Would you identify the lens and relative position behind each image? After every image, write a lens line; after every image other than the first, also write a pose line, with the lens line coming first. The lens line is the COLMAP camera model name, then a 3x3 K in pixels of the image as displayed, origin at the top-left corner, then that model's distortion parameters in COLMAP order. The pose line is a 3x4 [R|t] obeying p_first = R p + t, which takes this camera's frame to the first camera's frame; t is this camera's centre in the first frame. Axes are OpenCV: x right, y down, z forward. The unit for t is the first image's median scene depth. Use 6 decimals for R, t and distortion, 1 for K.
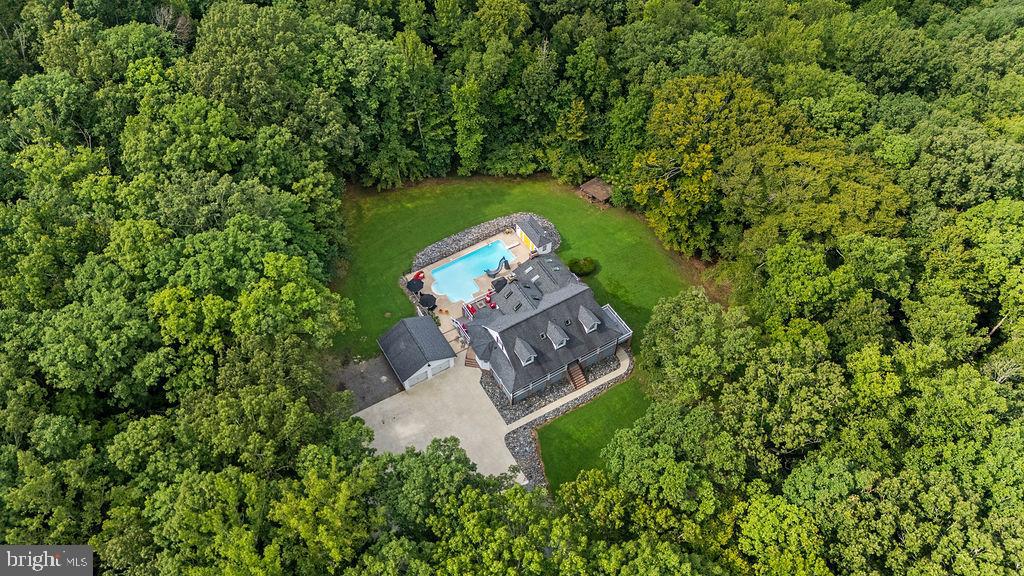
lens RADIAL K [[753.0, 0, 512.0], [0, 753.0, 288.0], [0, 0, 1]] dist [0.042274, -0.036927]
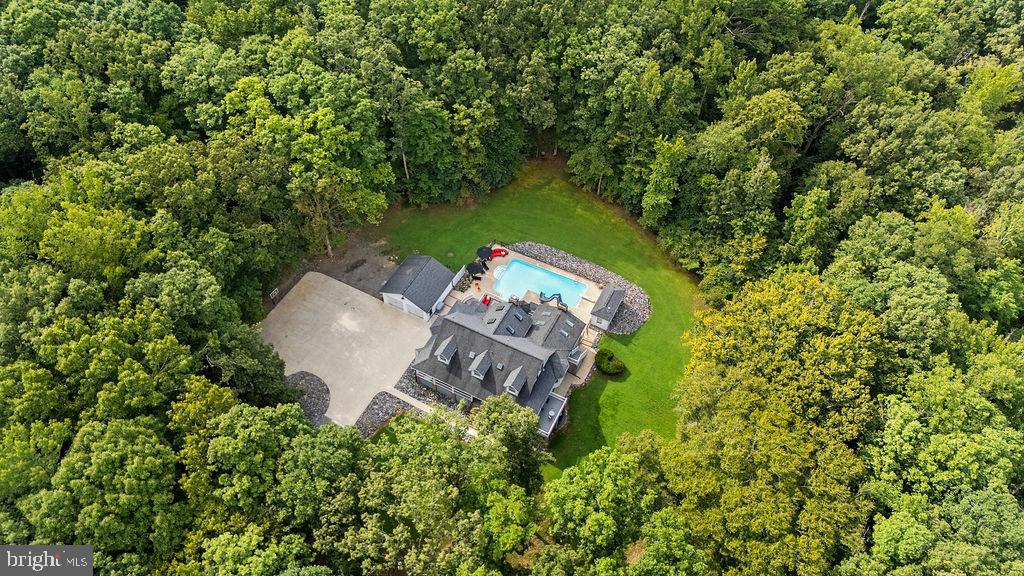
lens RADIAL K [[749.4, 0, 512.0], [0, 749.4, 288.0], [0, 0, 1]] dist [0.056266, -0.052008]
pose [[0.522617, 0.667590, -0.530279, 0.520028], [-0.677699, 0.702677, 0.216722, -0.241179], [0.517297, 0.246107, 0.819656, 0.199323]]
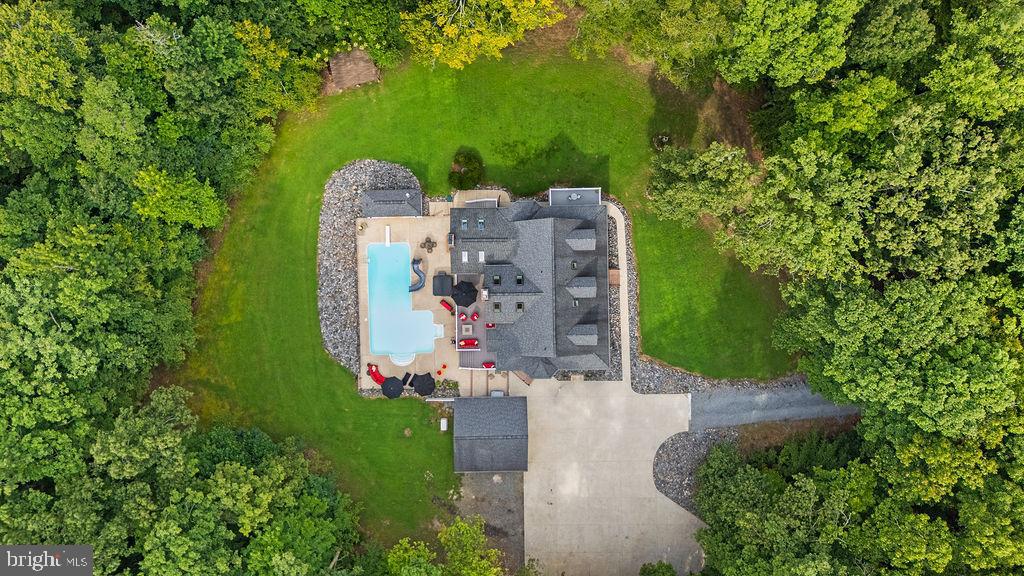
lens RADIAL K [[753.0, 0, 512.0], [0, 753.0, 288.0], [0, 0, 1]] dist [0.042274, -0.036927]
pose [[0.507616, -0.861522, 0.010287, 0.012428], [0.663894, 0.398726, 0.632663, -0.488286], [-0.549155, -0.314321, 0.774359, 0.413269]]
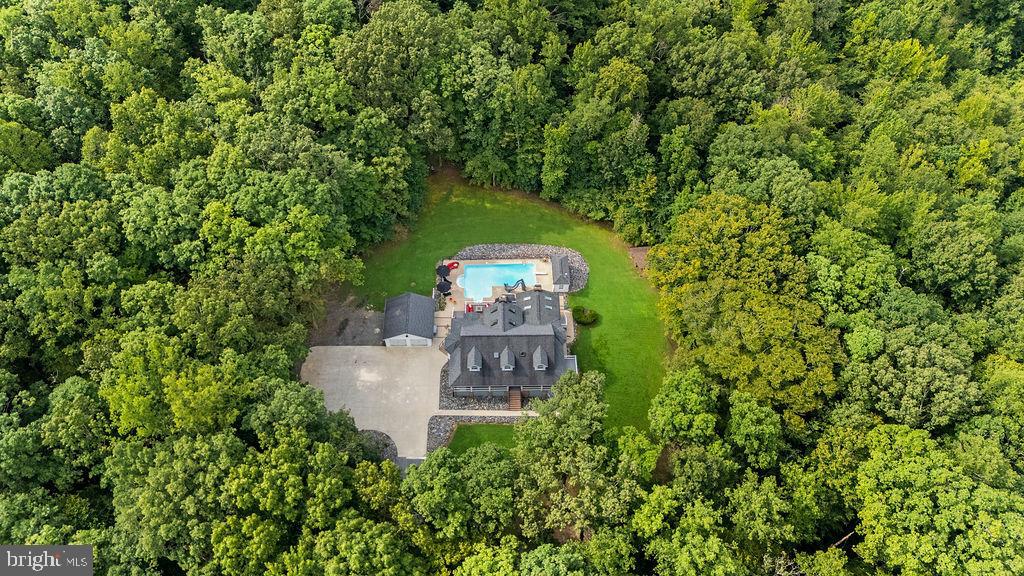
lens RADIAL K [[749.4, 0, 512.0], [0, 749.4, 288.0], [0, 0, 1]] dist [0.056266, -0.052008]
pose [[0.864953, 0.409159, -0.290593, 0.351654], [-0.397410, 0.912036, 0.101267, -0.156208], [0.306466, 0.027893, 0.951473, -0.100998]]
